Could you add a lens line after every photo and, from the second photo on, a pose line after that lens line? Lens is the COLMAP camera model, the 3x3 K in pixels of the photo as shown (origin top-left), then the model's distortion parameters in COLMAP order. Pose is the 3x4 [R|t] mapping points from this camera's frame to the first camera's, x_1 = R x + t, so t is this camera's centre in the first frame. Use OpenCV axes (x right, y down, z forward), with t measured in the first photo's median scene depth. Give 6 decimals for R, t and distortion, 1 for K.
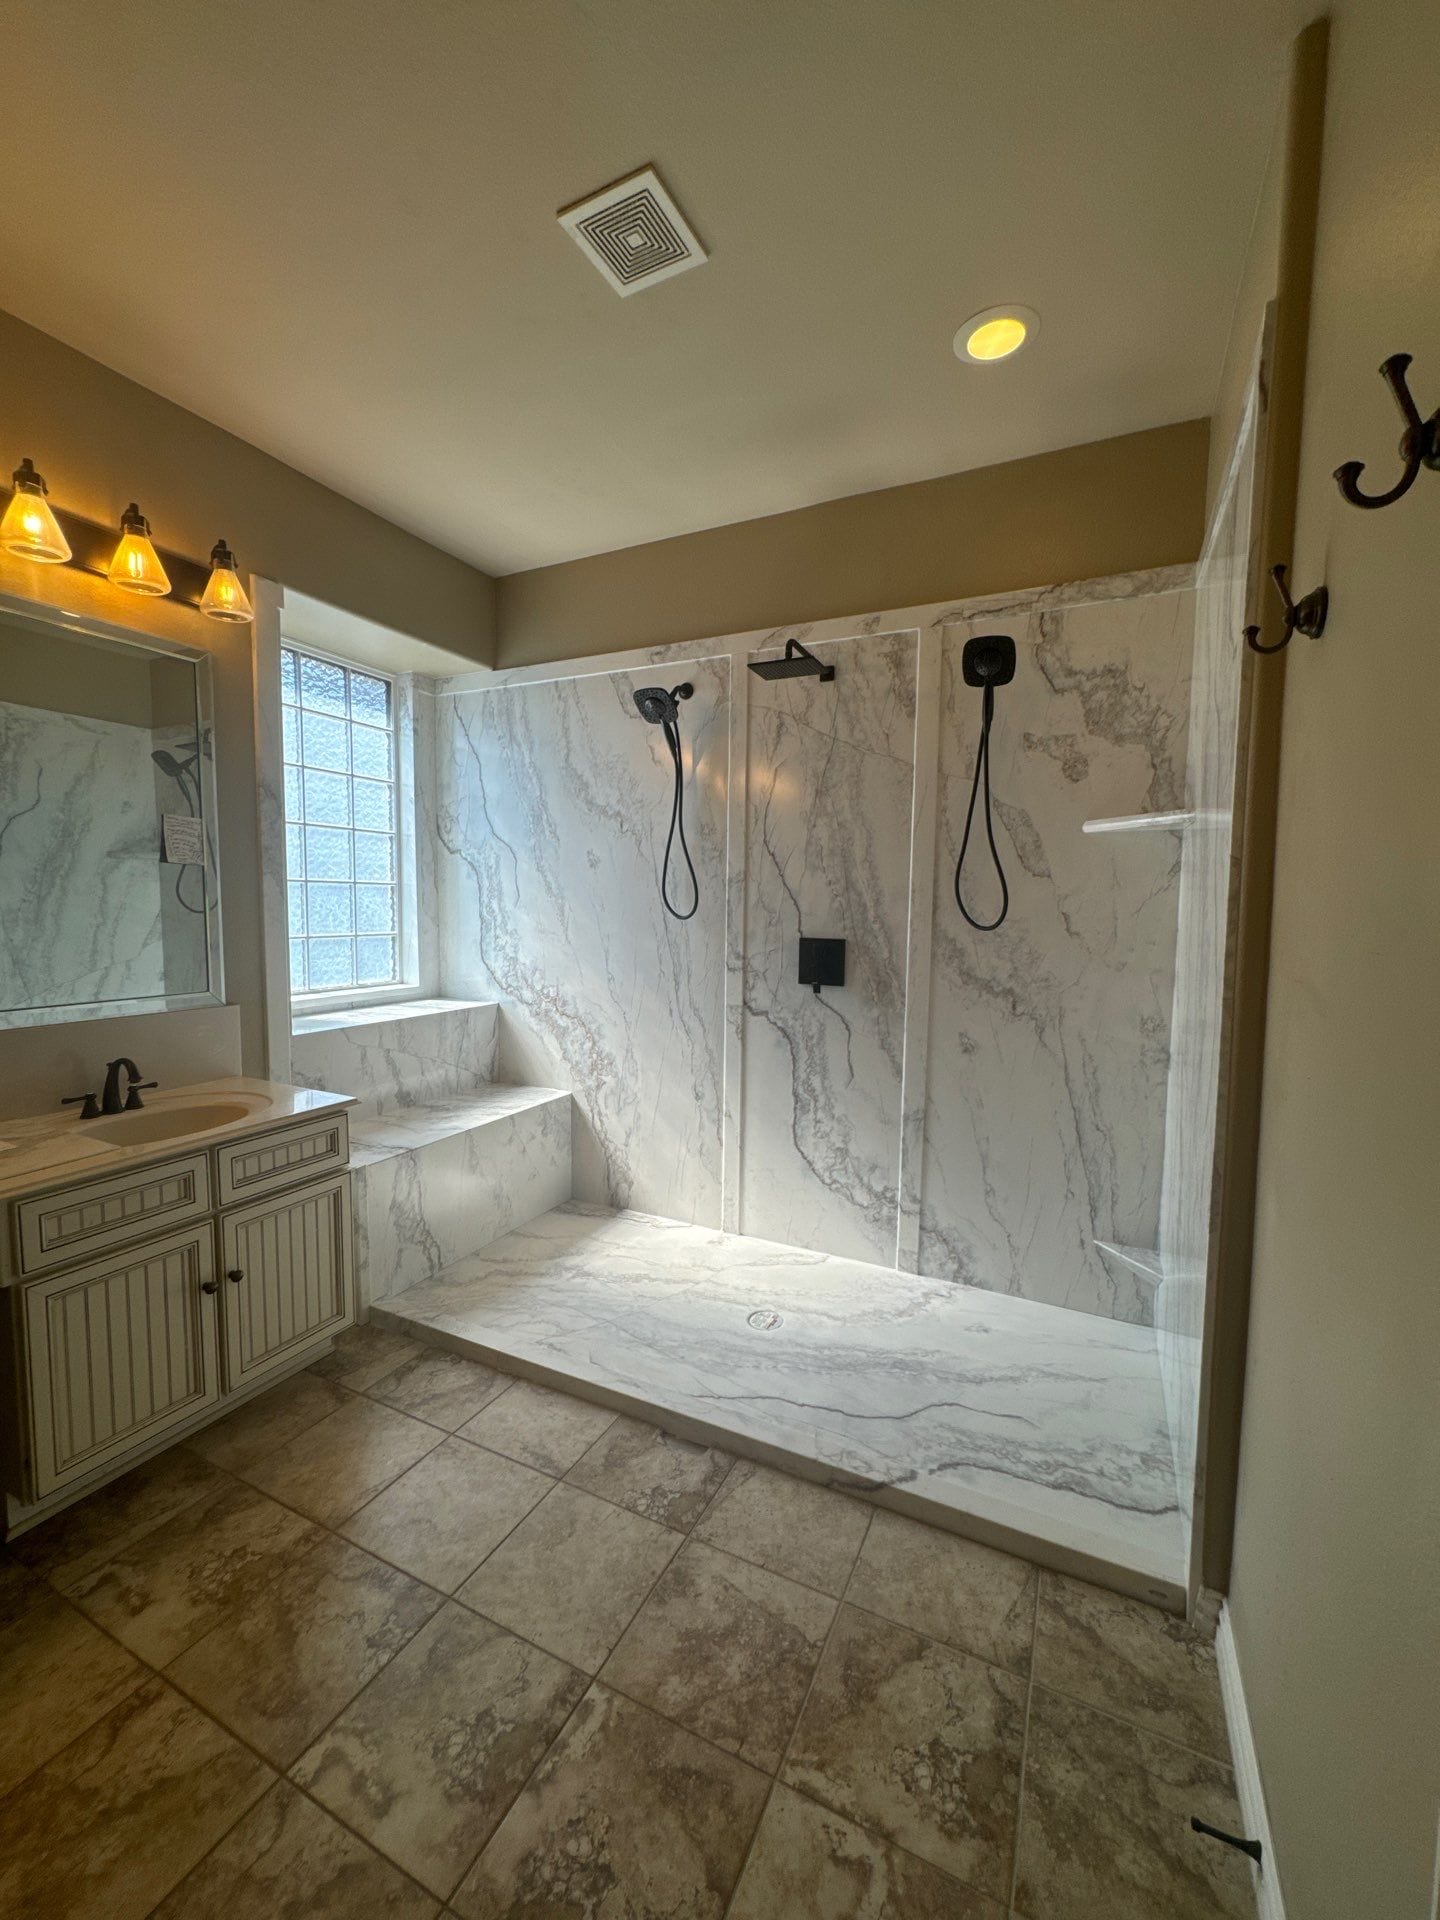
lens RADIAL K [[763.7, 0, 714.8], [0, 763.7, 960.6], [0, 0, 1]] dist [-0.004103, 0.000835]
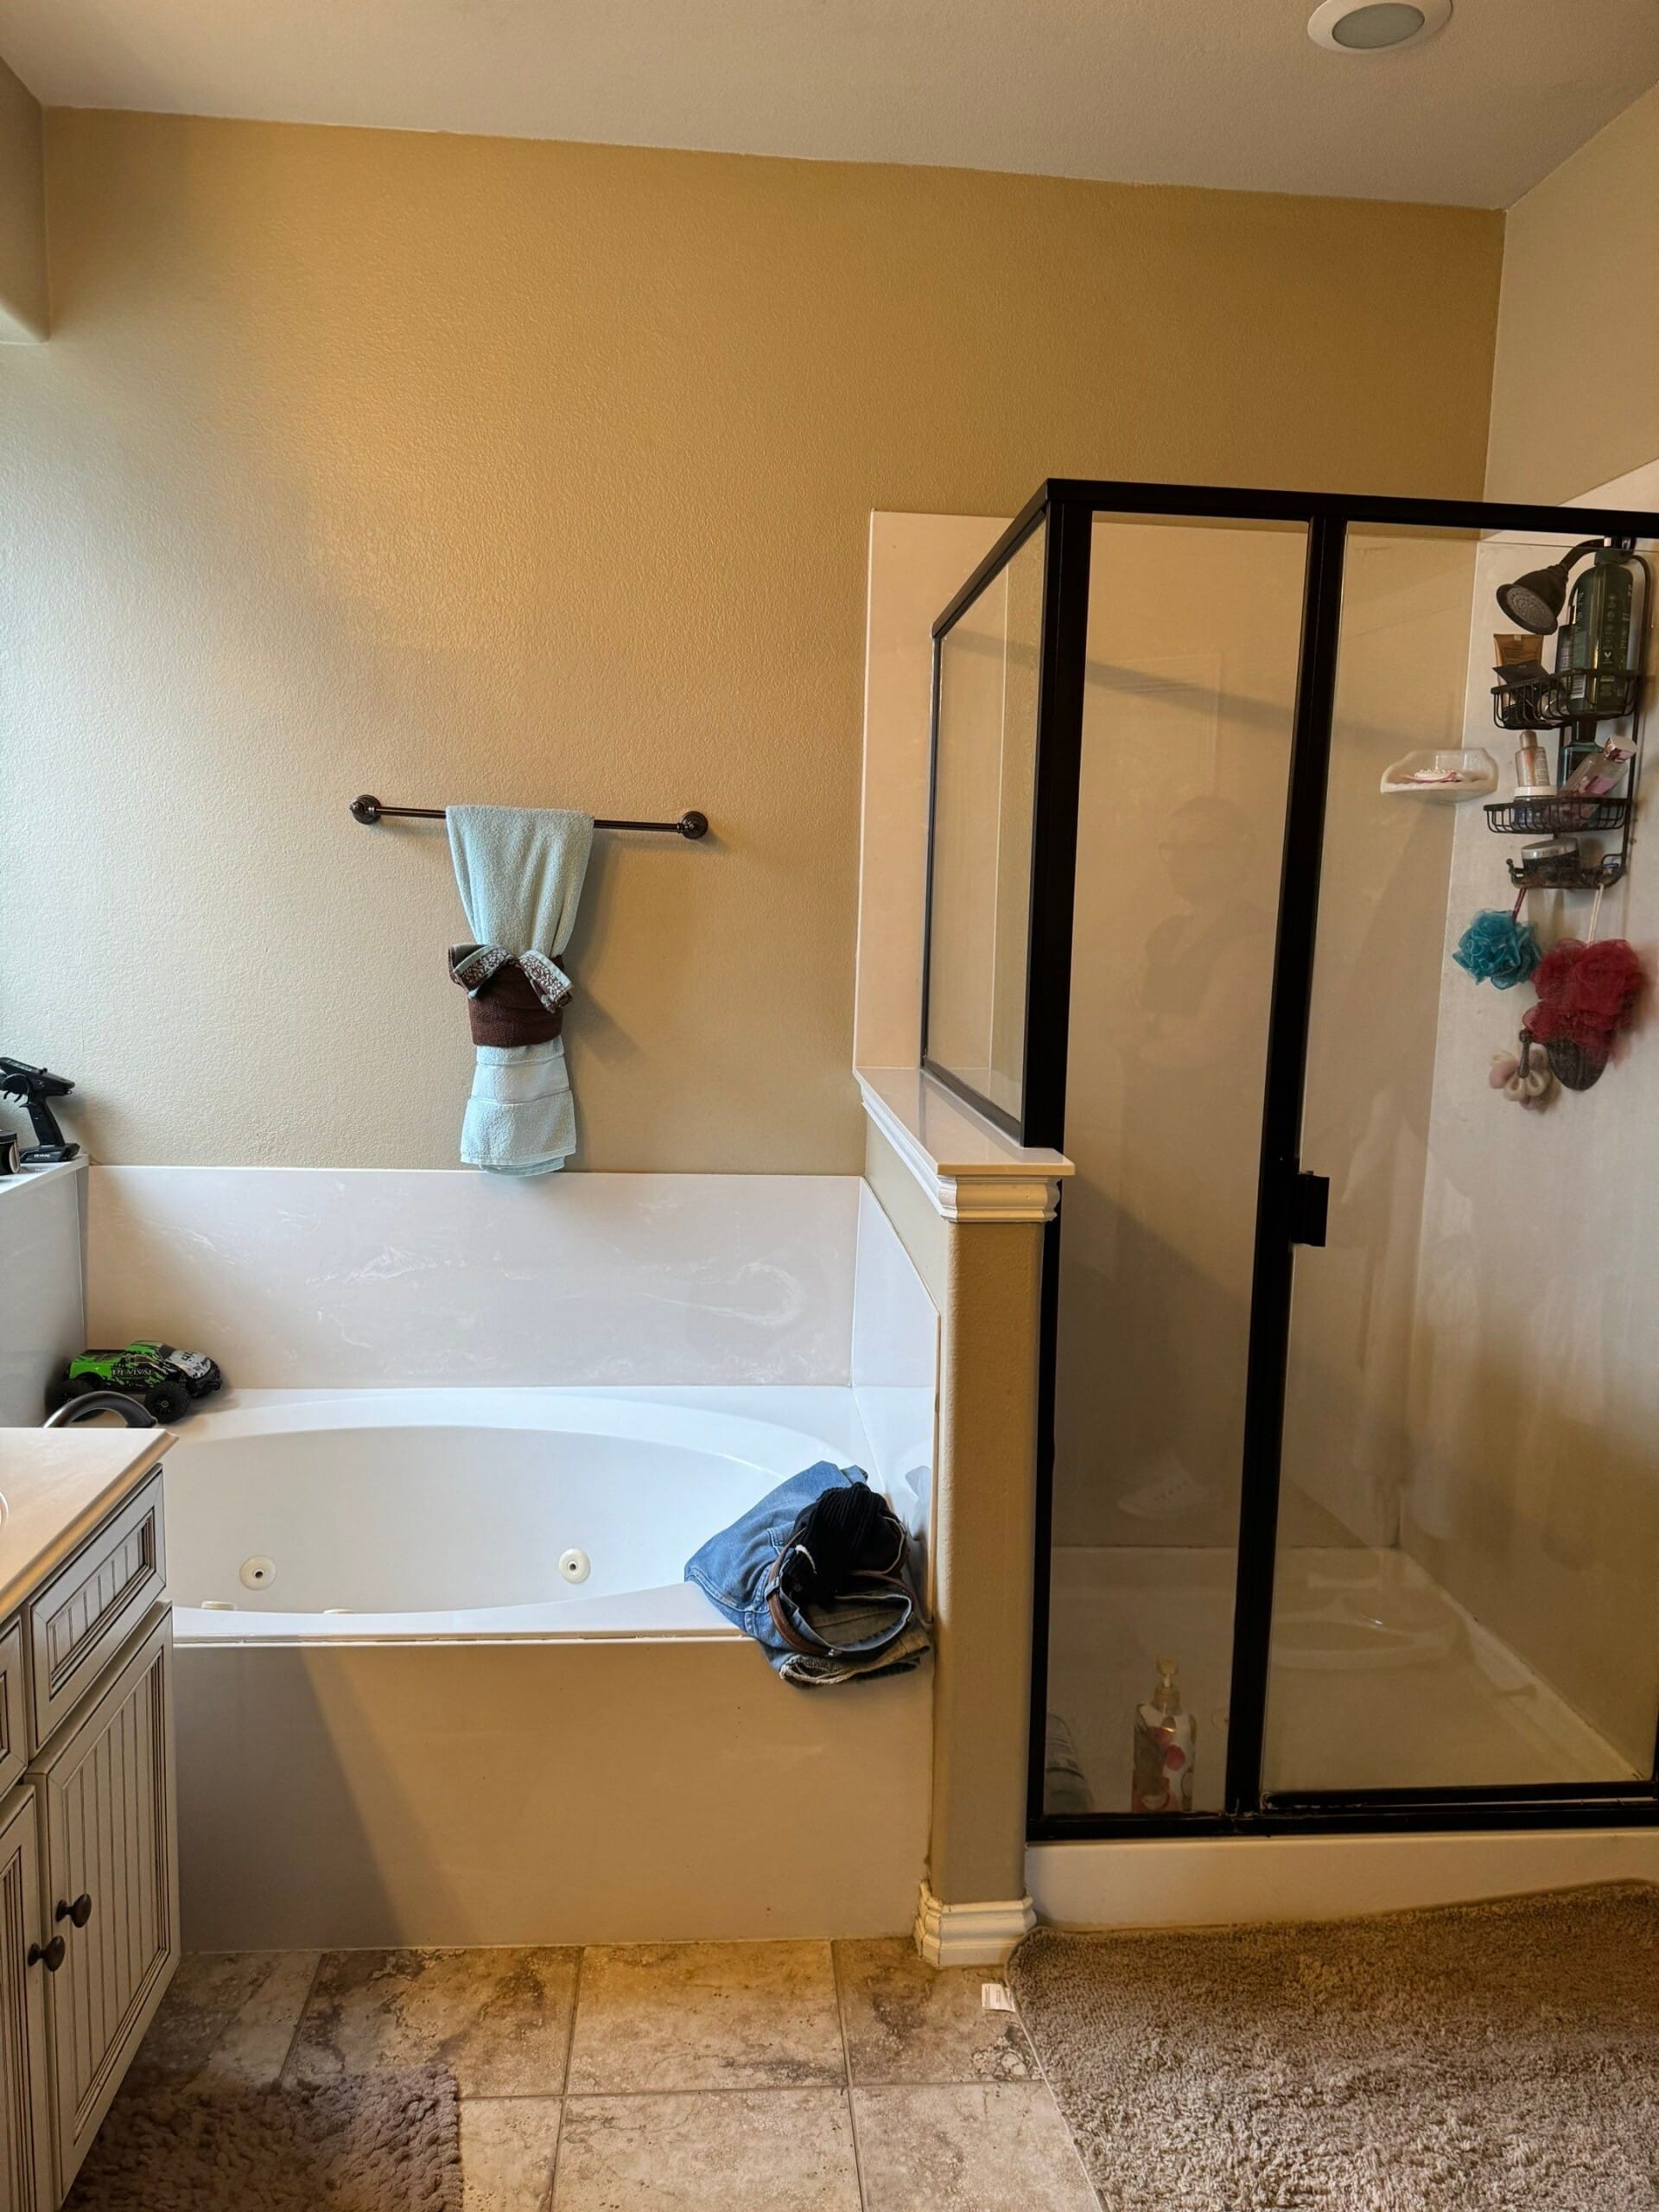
lens RADIAL K [[1550.2, 0, 823.6], [0, 1550.2, 1096.8], [0, 0, 1]] dist [0.040509, -0.053235]
pose [[0.858522, -0.049377, 0.510394, -0.529336], [0.019765, 0.997800, 0.063282, -0.039988], [-0.512396, -0.044241, 0.857609, 0.095544]]
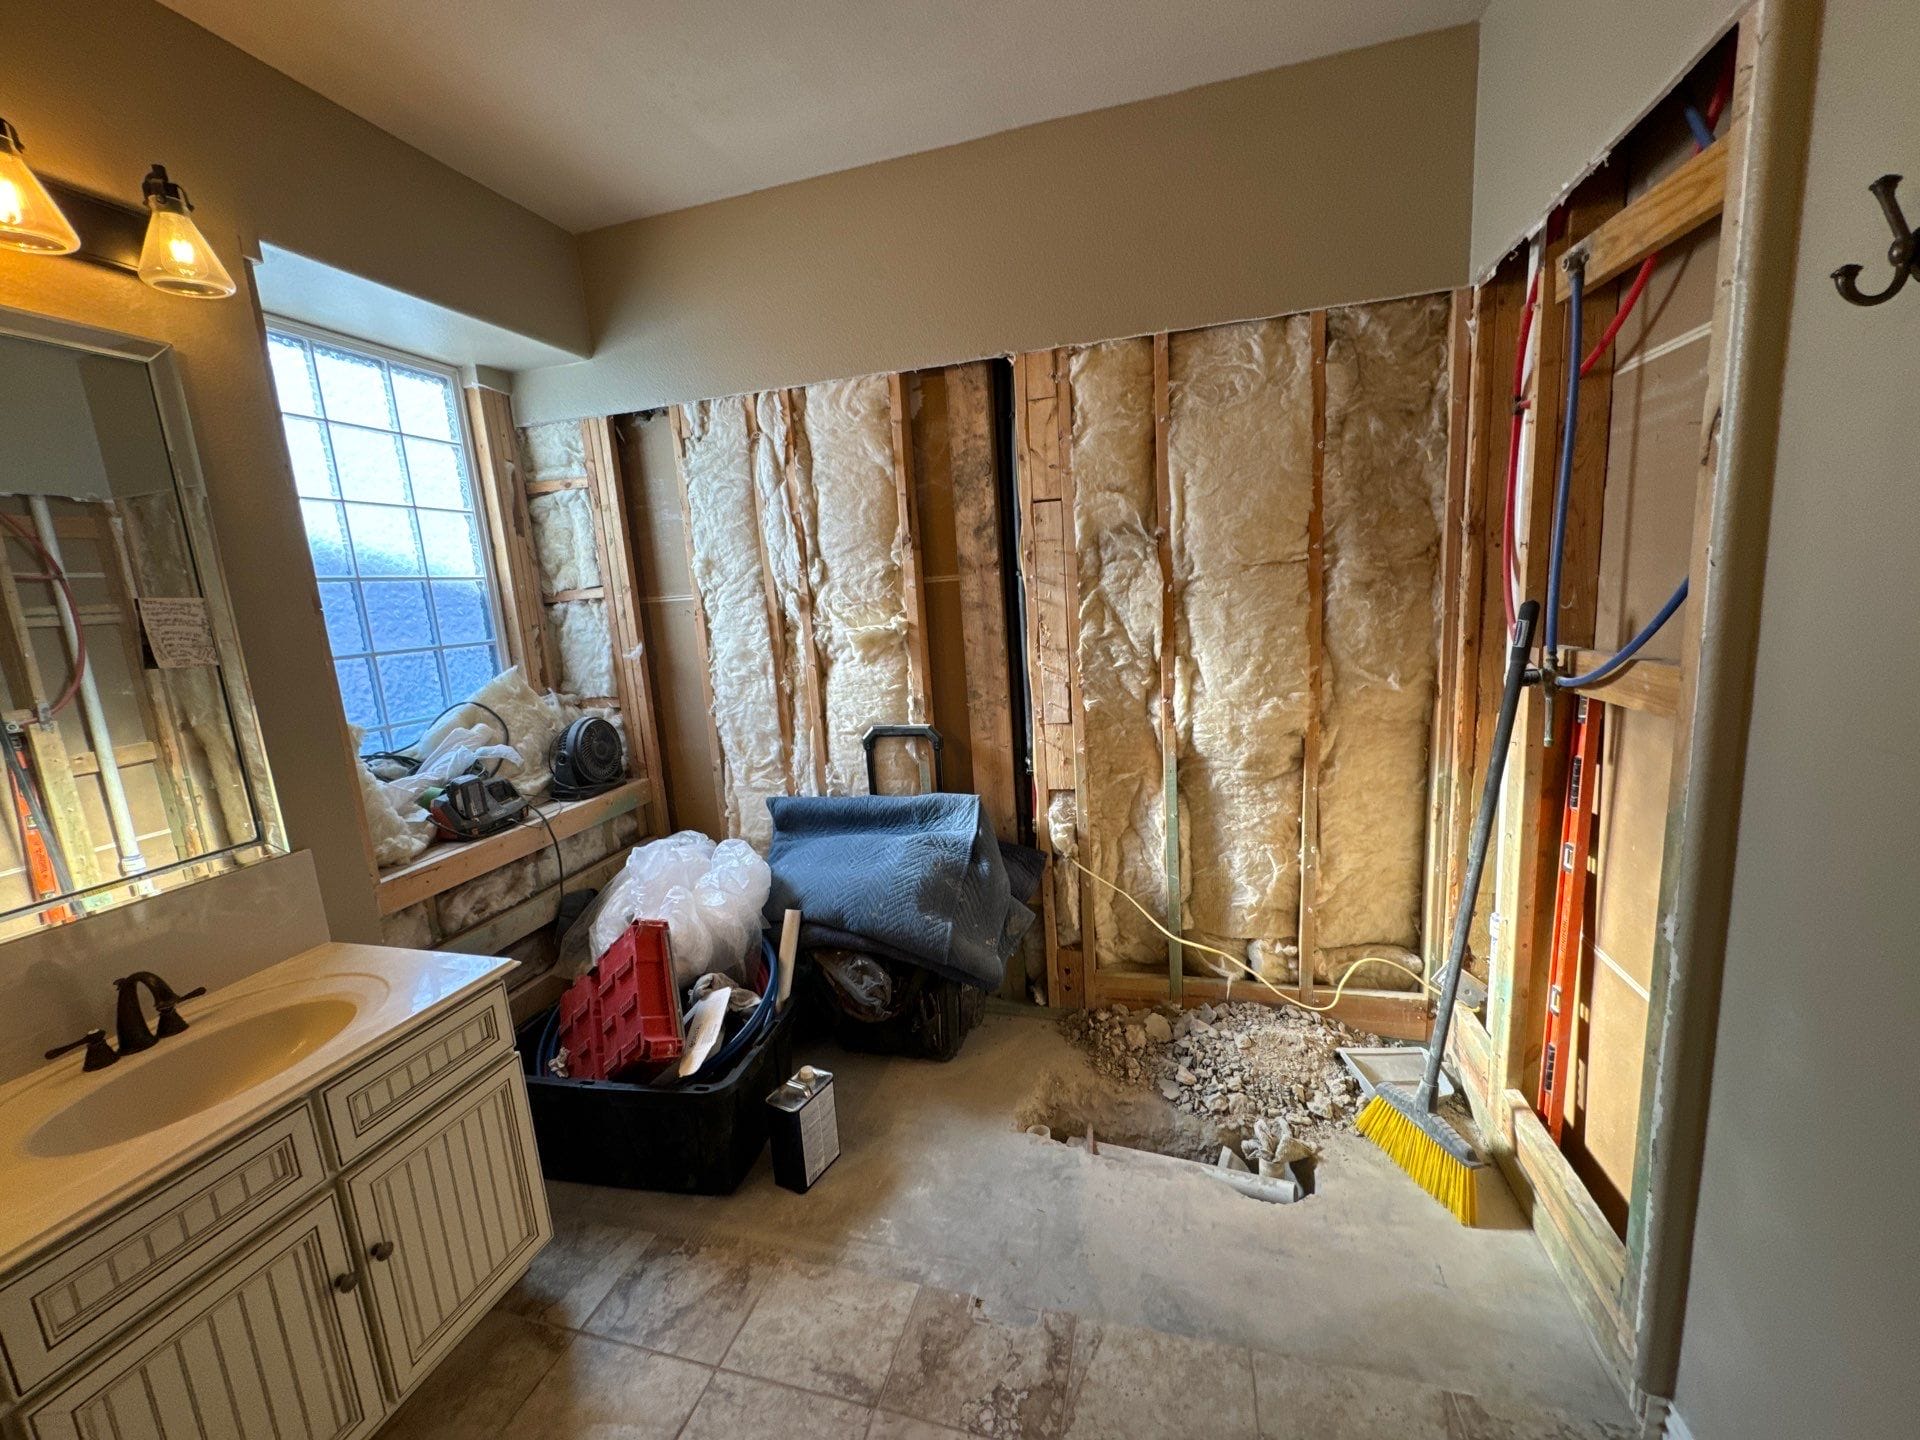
lens RADIAL K [[763.7, 0, 957.0], [0, 763.7, 721.1], [0, 0, 1]] dist [-0.004103, 0.000835]
pose [[0.980224, -0.109289, 0.164975, -0.126078], [0.093851, 0.990686, 0.098661, -0.075556], [-0.174221, -0.081227, 0.981351, 0.189493]]
